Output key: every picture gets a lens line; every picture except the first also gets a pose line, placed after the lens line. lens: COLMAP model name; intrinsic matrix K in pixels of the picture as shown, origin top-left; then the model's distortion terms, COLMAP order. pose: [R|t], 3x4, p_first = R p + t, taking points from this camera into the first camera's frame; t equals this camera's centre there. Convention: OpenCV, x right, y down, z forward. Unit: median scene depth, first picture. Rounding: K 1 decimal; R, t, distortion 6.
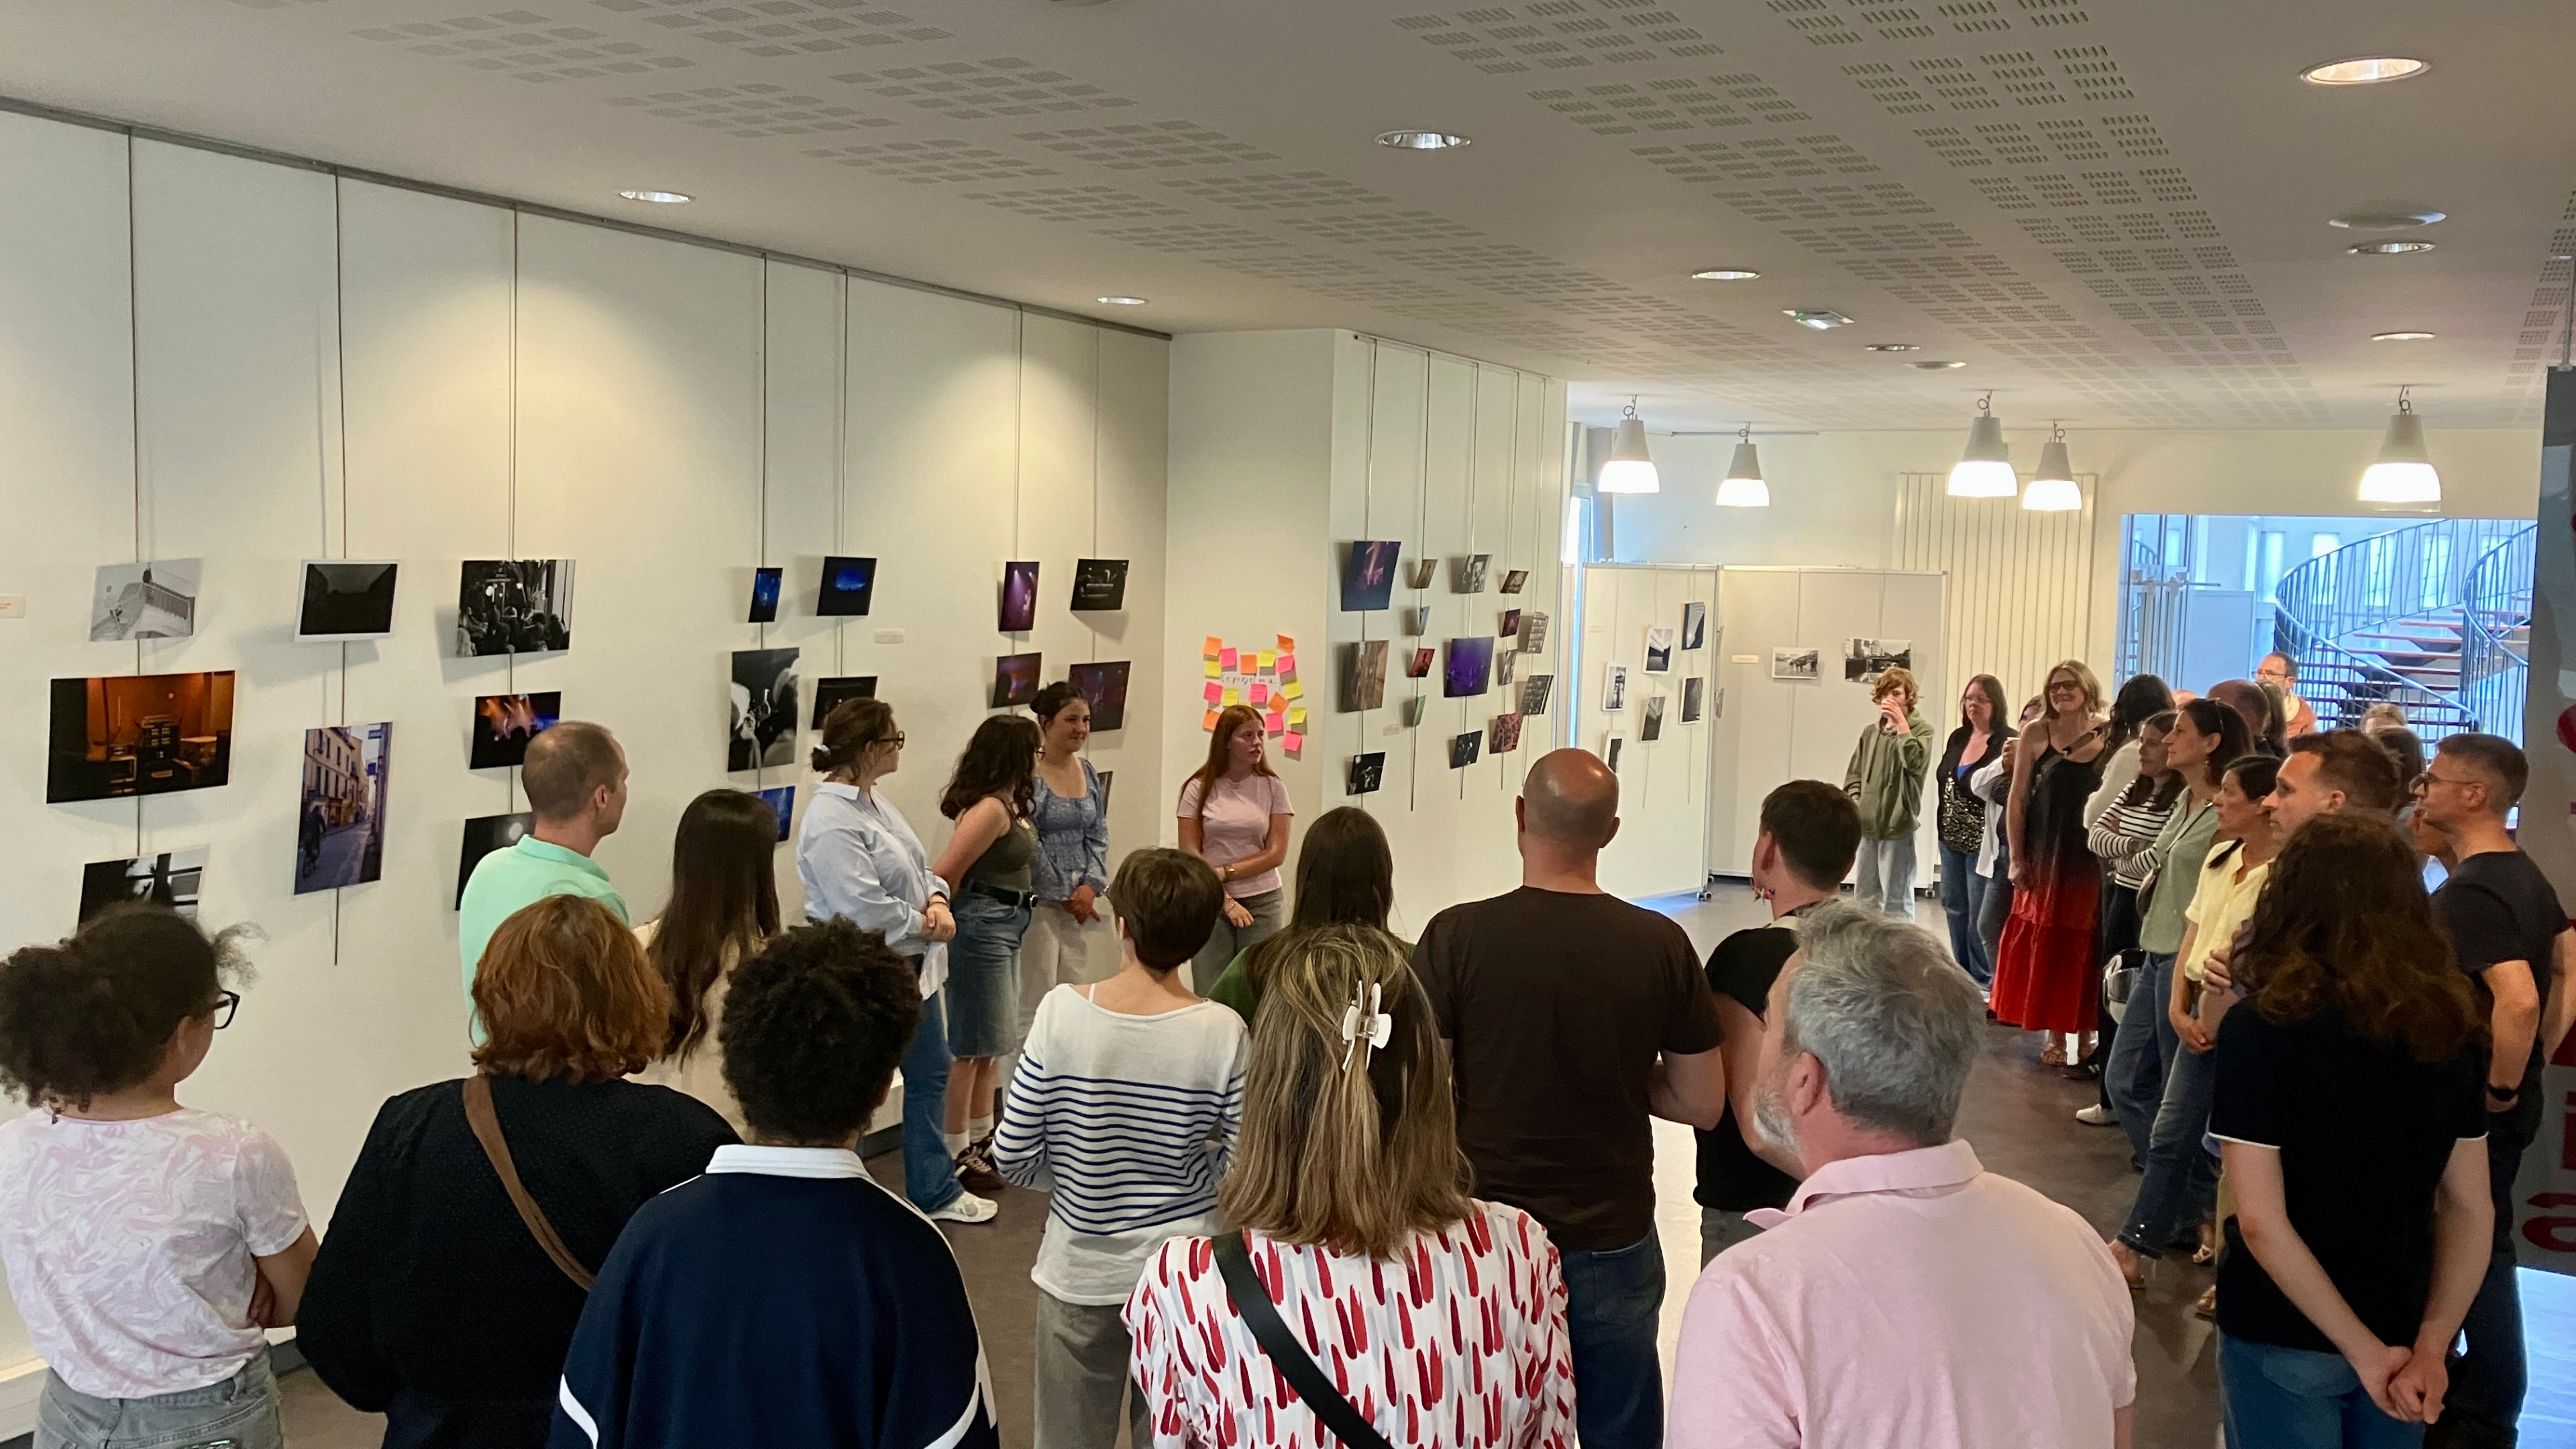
lens RADIAL K [[2079.7, 0, 1285.3], [0, 2079.7, 721.3], [0, 0, 1]] dist [0.028426, -0.002878]
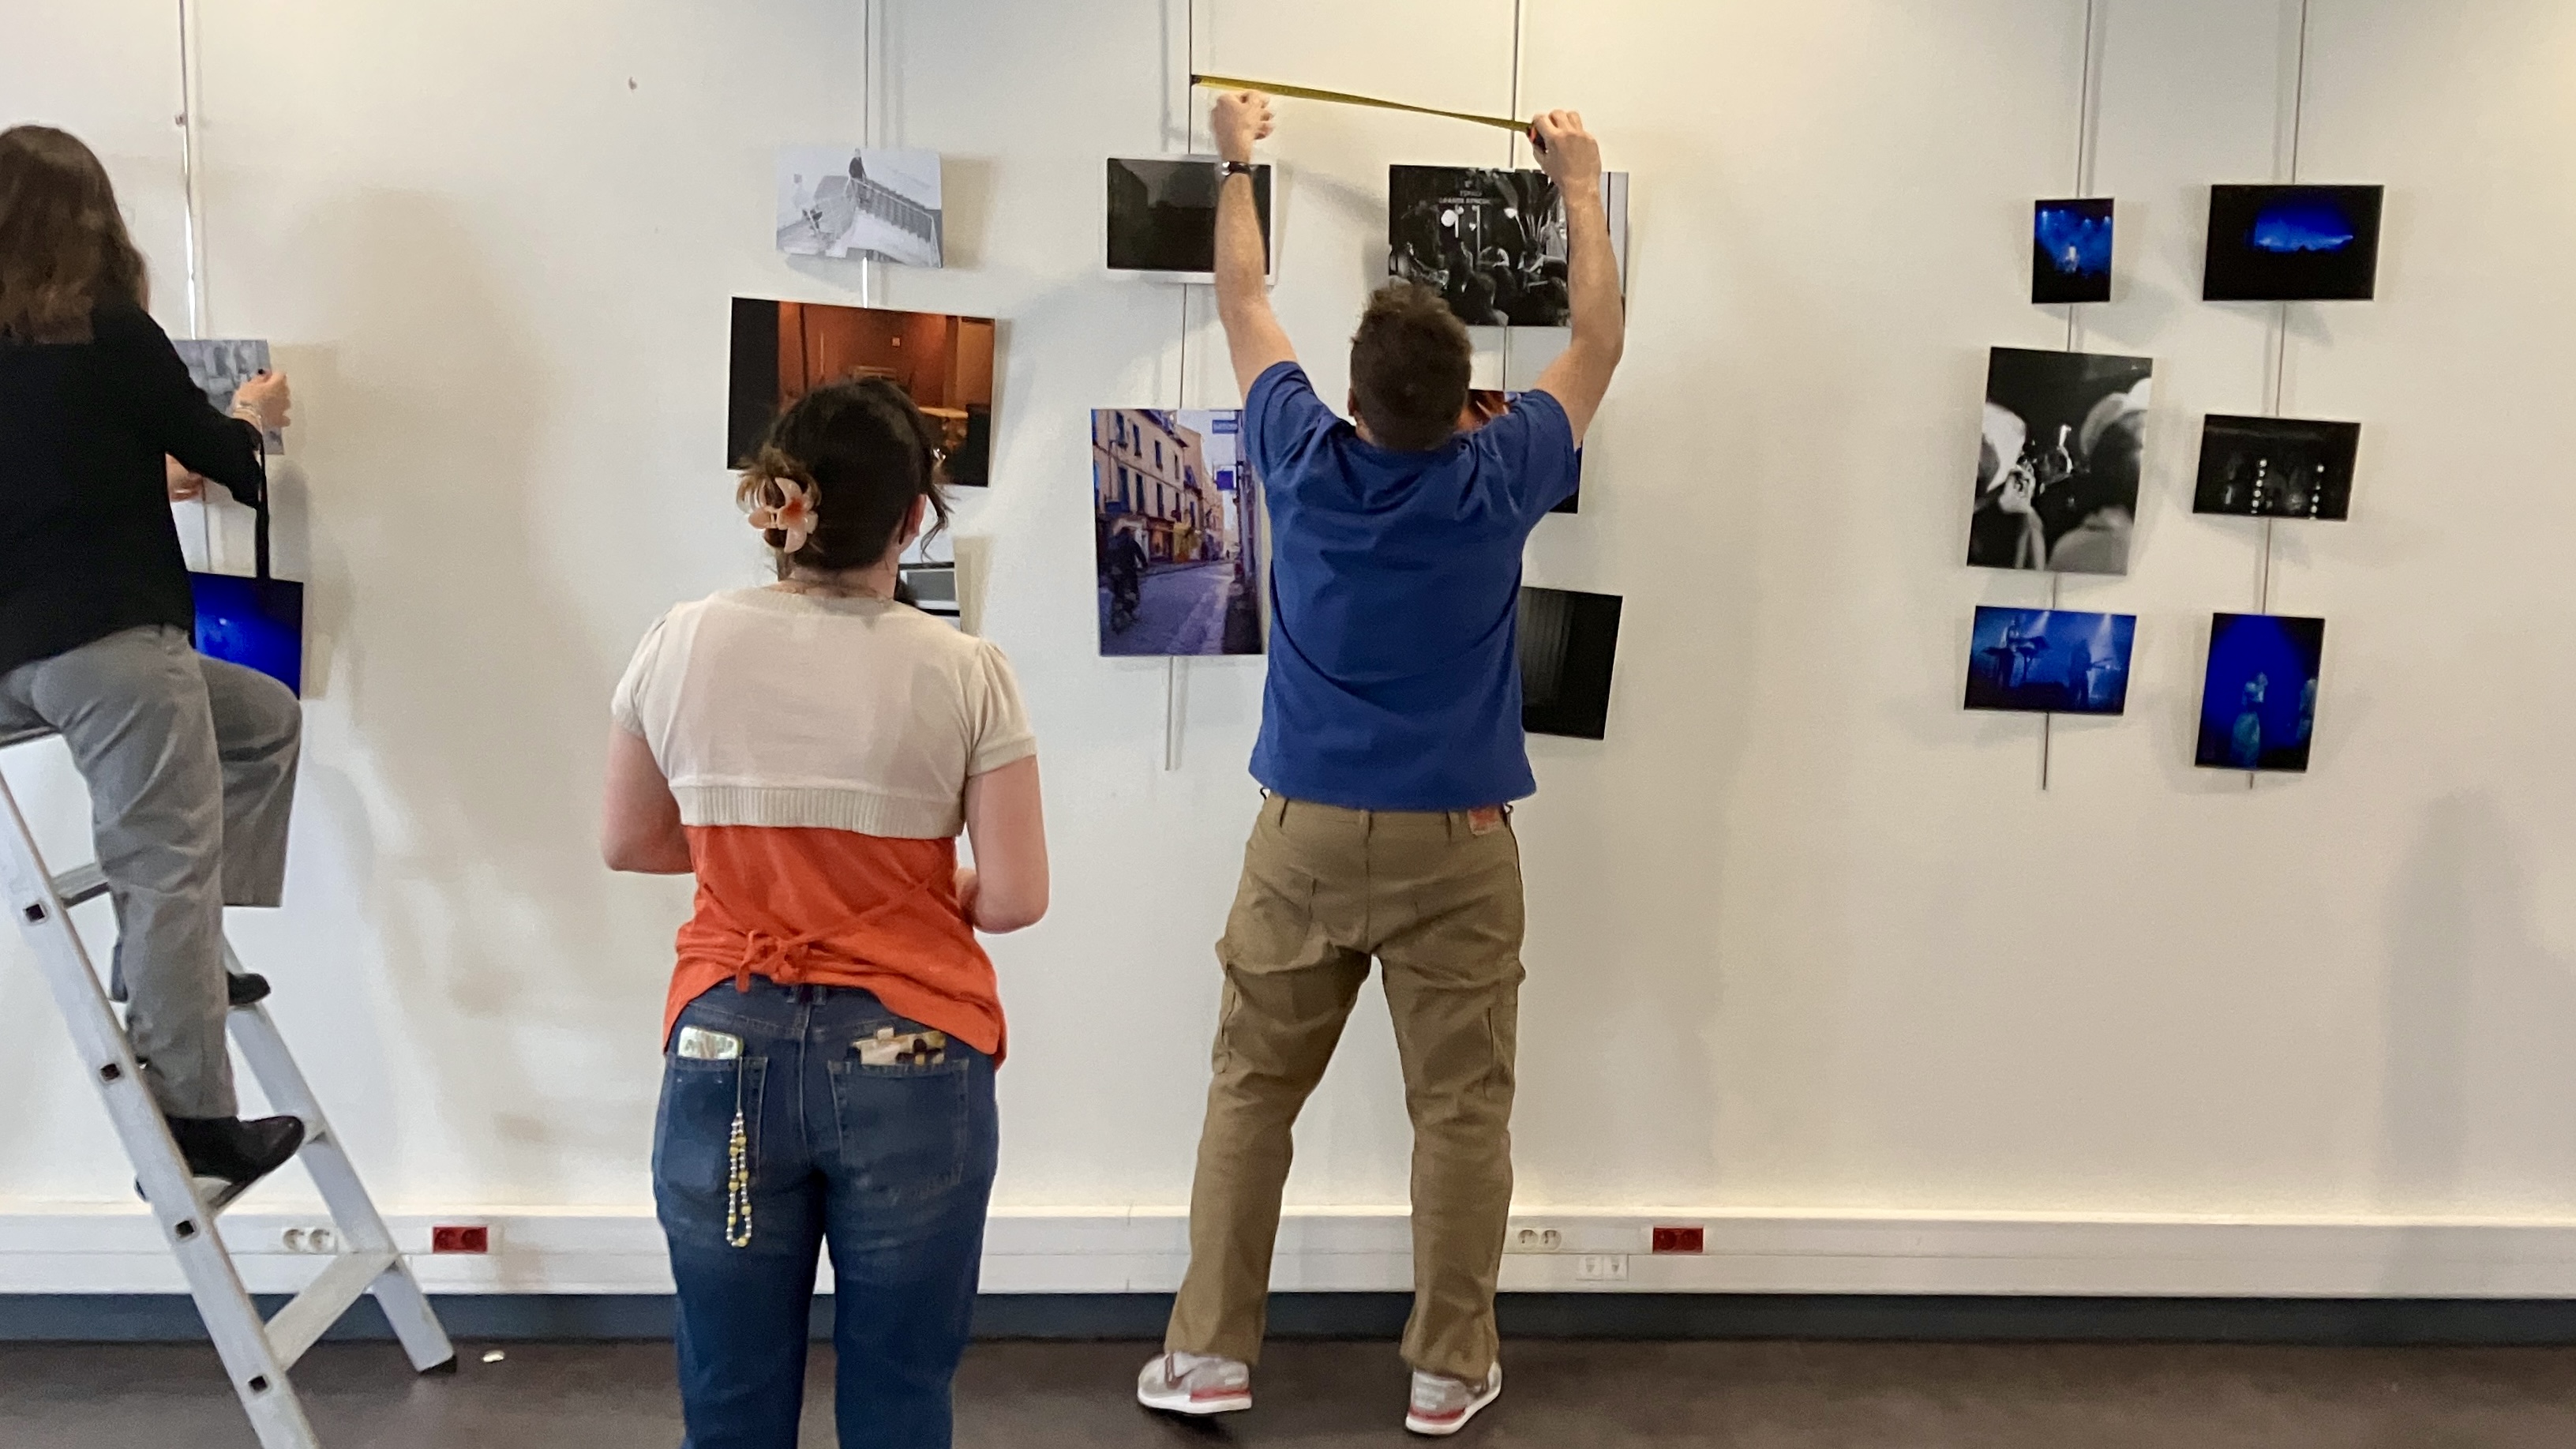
lens RADIAL K [[2080.0, 0, 1288.2], [0, 2080.0, 720.4], [0, 0, 1]] dist [0.028426, -0.002878]
pose [[0.527249, 0.093678, -0.844531, 0.133722], [-0.085613, 0.994703, 0.056887, 0.055410], [0.845387, 0.042309, 0.532476, 0.626382]]
